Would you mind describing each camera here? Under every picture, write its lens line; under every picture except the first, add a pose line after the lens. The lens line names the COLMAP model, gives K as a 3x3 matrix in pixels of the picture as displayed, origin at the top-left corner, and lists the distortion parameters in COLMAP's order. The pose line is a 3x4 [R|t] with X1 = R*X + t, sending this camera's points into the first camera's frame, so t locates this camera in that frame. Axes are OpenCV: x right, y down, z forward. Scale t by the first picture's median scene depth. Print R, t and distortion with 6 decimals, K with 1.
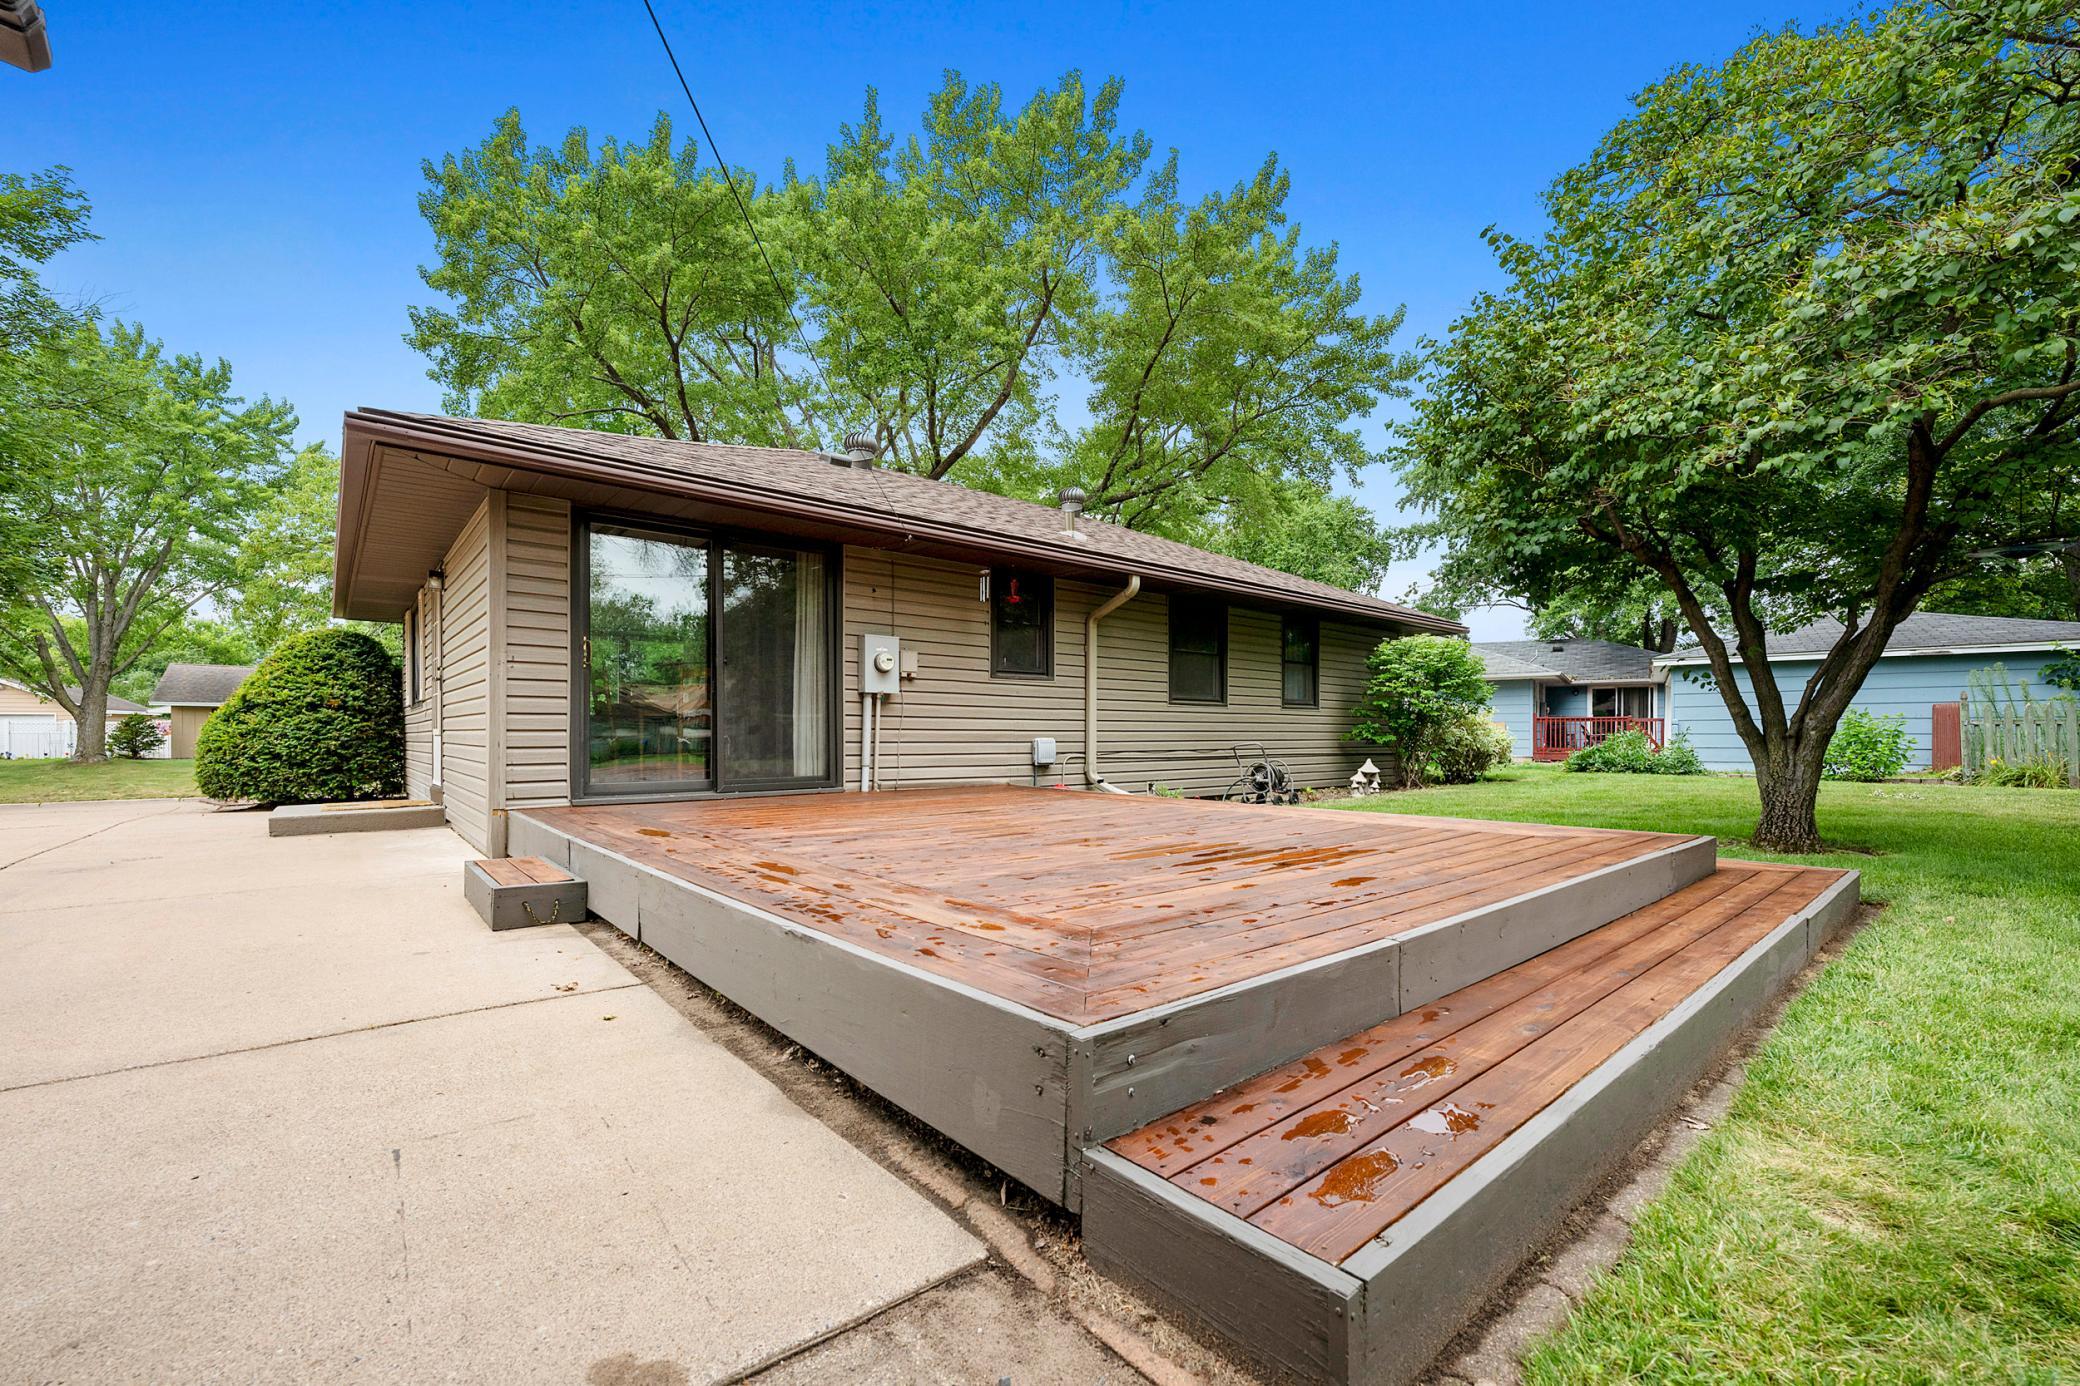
lens RADIAL K [[844.9, 0, 1040.0], [0, 844.9, 693.0], [0, 0, 1]] dist [0.000576, 0.000110]
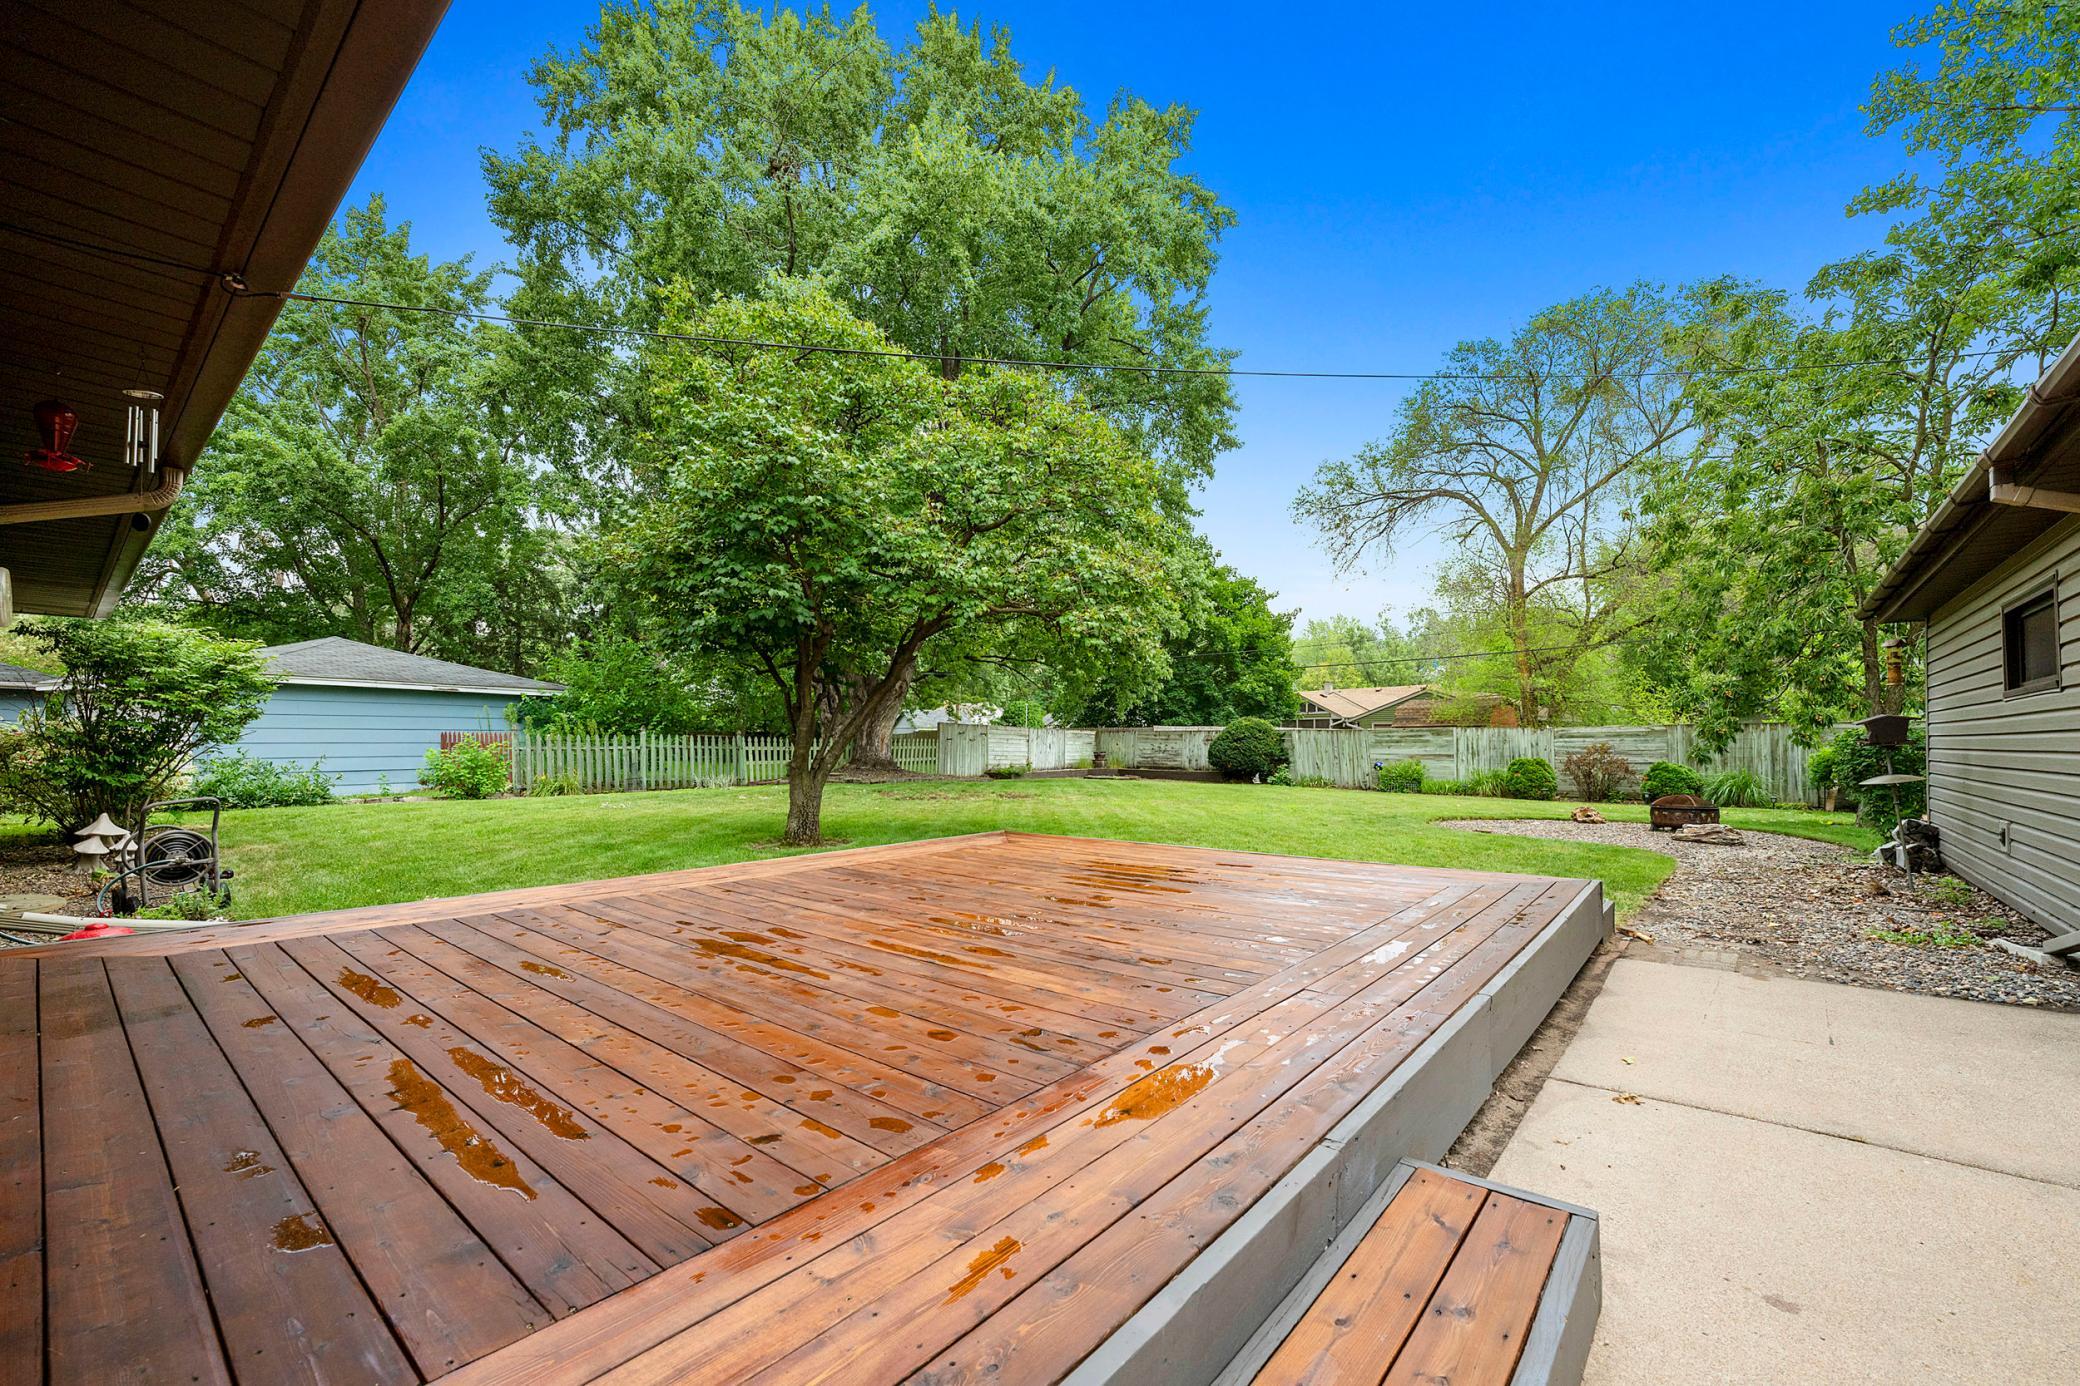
lens RADIAL K [[852.8, 0, 994.3], [0, 852.8, 739.3], [0, 0, 1]] dist [-0.014569, 0.000027]
pose [[-0.141911, 0.003493, 0.989873, -1.337075], [-0.044732, 0.998950, -0.009937, 0.000463], [-0.988868, -0.045689, -0.141606, 1.787289]]
